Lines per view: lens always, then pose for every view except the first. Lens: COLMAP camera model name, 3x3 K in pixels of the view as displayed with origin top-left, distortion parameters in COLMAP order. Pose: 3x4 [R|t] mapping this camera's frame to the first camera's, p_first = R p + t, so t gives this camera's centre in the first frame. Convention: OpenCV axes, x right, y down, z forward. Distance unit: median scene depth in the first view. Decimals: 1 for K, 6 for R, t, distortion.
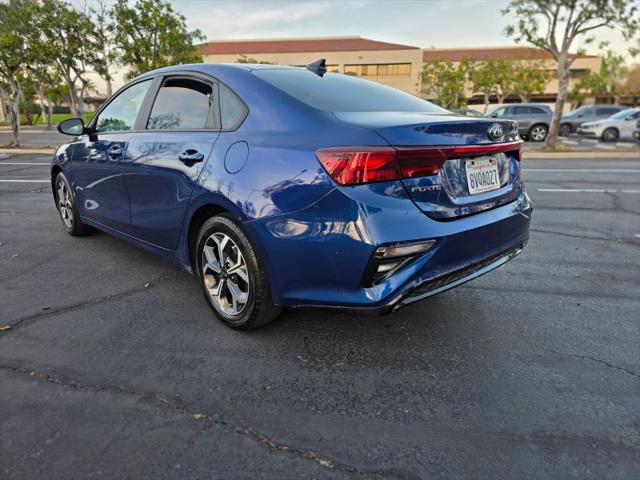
lens RADIAL K [[429.1, 0, 322.8], [0, 429.1, 242.8], [0, 0, 1]] dist [0.043571, -0.032791]
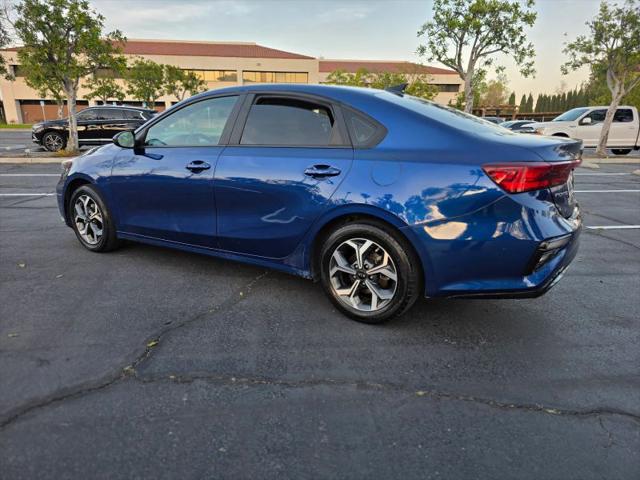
lens RADIAL K [[429.1, 0, 320.4], [0, 429.1, 239.8], [0, 0, 1]] dist [0.043571, -0.032791]
pose [[0.971597, -0.048732, 0.231571, -0.120714], [0.052919, 0.998528, -0.011902, -0.002320], [-0.230650, 0.023819, 0.972745, -0.013159]]
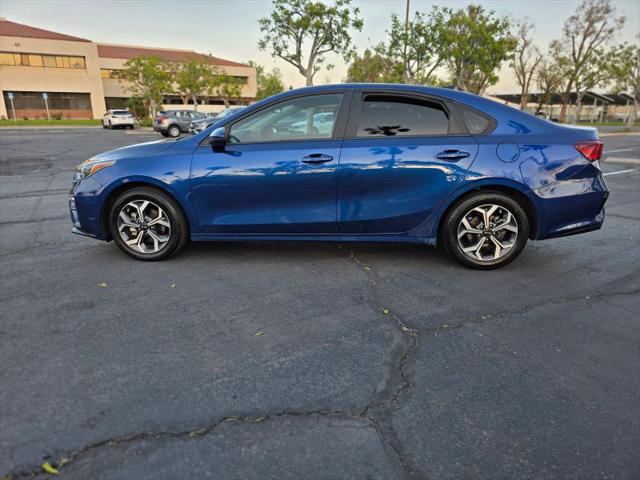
lens RADIAL K [[429.1, 0, 316.6], [0, 429.1, 239.6], [0, 0, 1]] dist [0.043571, -0.032791]
pose [[0.758108, -0.177455, 0.627520, -0.327405], [0.180257, 0.981796, 0.059872, -0.020102], [-0.626721, 0.067726, 0.776295, 0.046472]]
